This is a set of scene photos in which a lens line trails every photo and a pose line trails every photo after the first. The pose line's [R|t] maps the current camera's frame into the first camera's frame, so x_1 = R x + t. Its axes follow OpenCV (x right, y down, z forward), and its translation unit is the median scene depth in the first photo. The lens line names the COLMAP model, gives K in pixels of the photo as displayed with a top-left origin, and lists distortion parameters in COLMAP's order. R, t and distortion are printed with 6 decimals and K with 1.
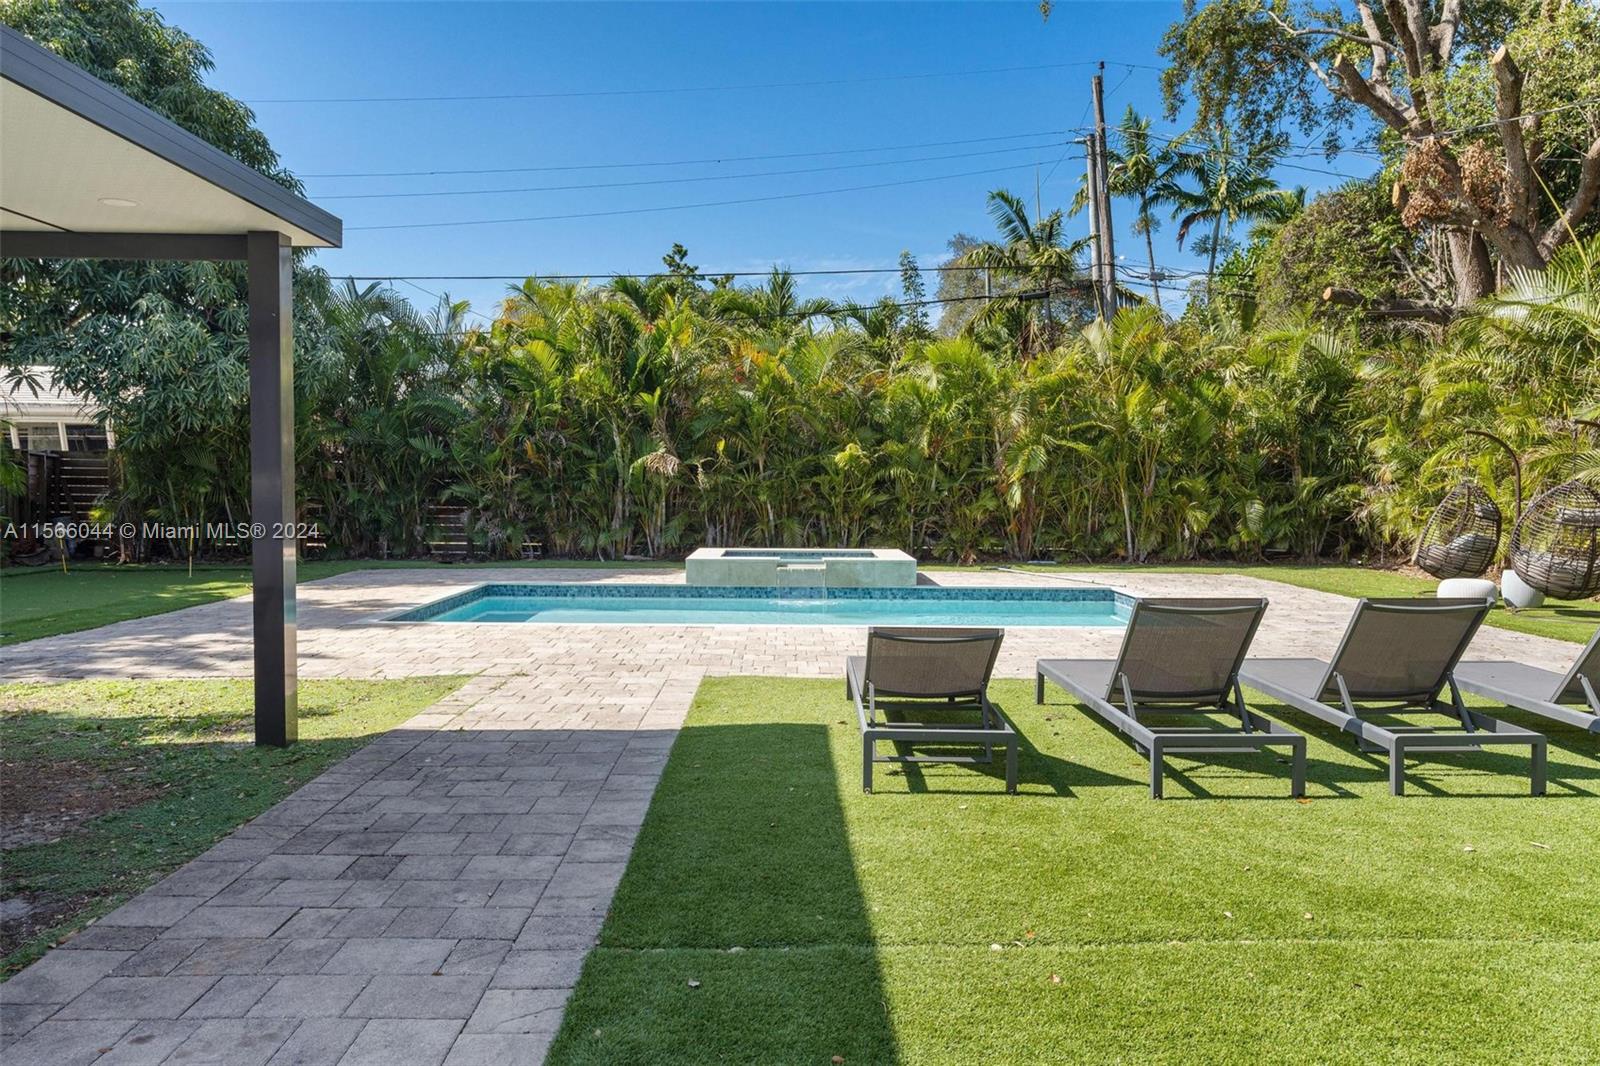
lens RADIAL K [[1077.9, 0, 794.2], [0, 1077.9, 532.1], [0, 0, 1]] dist [0.004004, 0.002463]
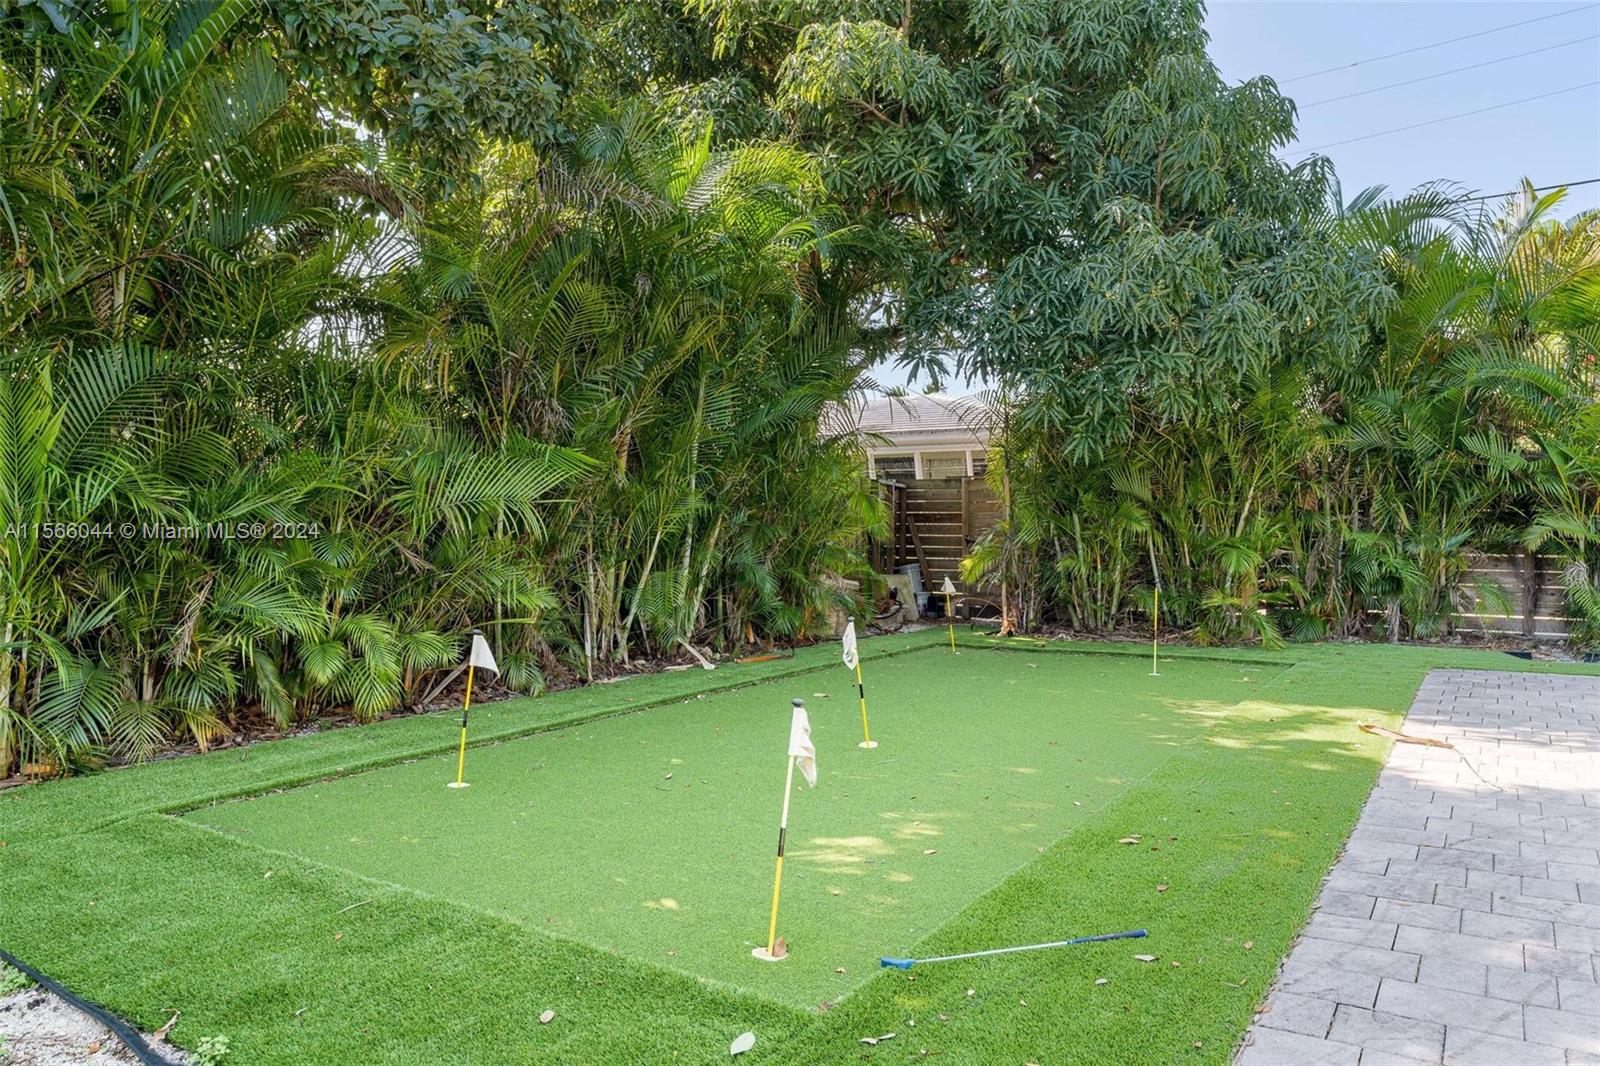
lens RADIAL K [[1077.9, 0, 801.3], [0, 1077.9, 530.6], [0, 0, 1]] dist [0.004004, 0.002463]
pose [[0.826015, 0.000043, -0.563648, -0.342182], [-0.021318, 0.999287, -0.031164, -0.013674], [0.563245, 0.037758, 0.825427, 0.354577]]
